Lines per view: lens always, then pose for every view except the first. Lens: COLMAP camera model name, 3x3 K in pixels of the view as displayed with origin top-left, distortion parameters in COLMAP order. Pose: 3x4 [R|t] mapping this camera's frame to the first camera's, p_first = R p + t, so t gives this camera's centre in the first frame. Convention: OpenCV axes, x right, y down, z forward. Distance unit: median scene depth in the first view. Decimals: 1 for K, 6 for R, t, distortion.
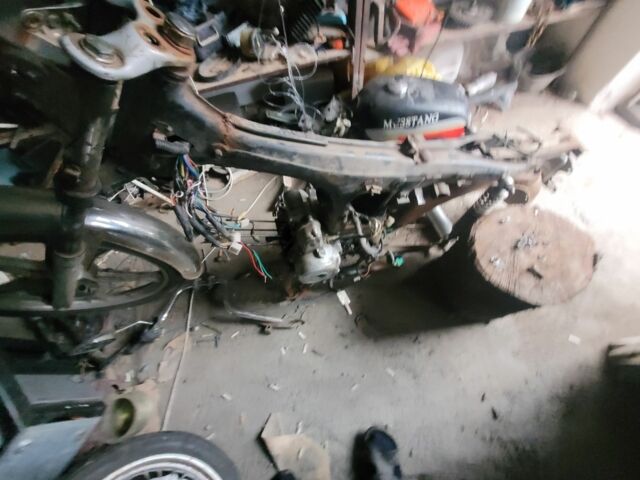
lens RADIAL K [[242.7, 0, 320.0], [0, 242.7, 240.0], [0, 0, 1]] dist [-0.000416, 0.000048]
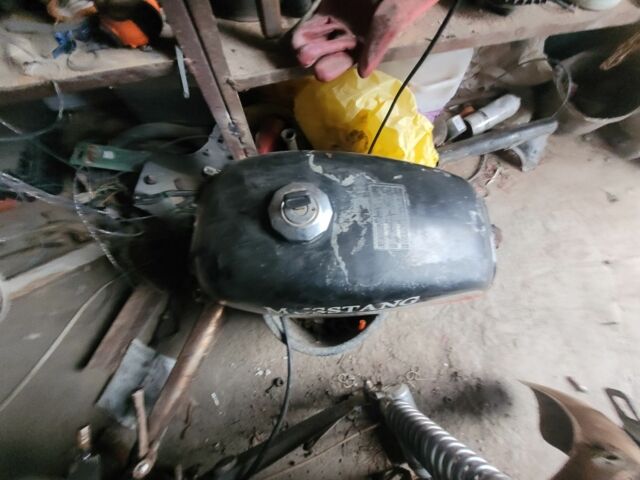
lens RADIAL K [[242.7, 0, 320.0], [0, 242.7, 240.0], [0, 0, 1]] dist [-0.000416, 0.000048]
pose [[0.994022, 0.002691, 0.109148, 0.213090], [-0.016688, 0.991695, 0.127524, -0.435924], [-0.107899, -0.128583, 0.985811, 0.470948]]
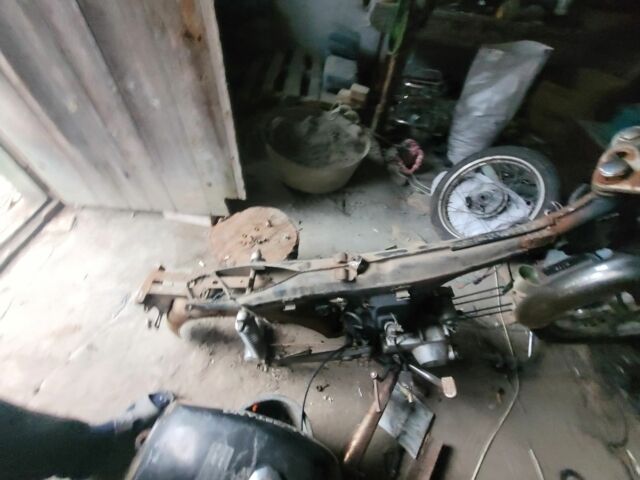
lens RADIAL K [[242.7, 0, 320.0], [0, 242.7, 240.0], [0, 0, 1]] dist [-0.000416, 0.000048]
pose [[-0.967976, -0.201888, 0.149209, 0.165823], [0.216375, -0.369572, 0.903658, -0.589408], [-0.127294, 0.907005, 0.401420, 0.219060]]
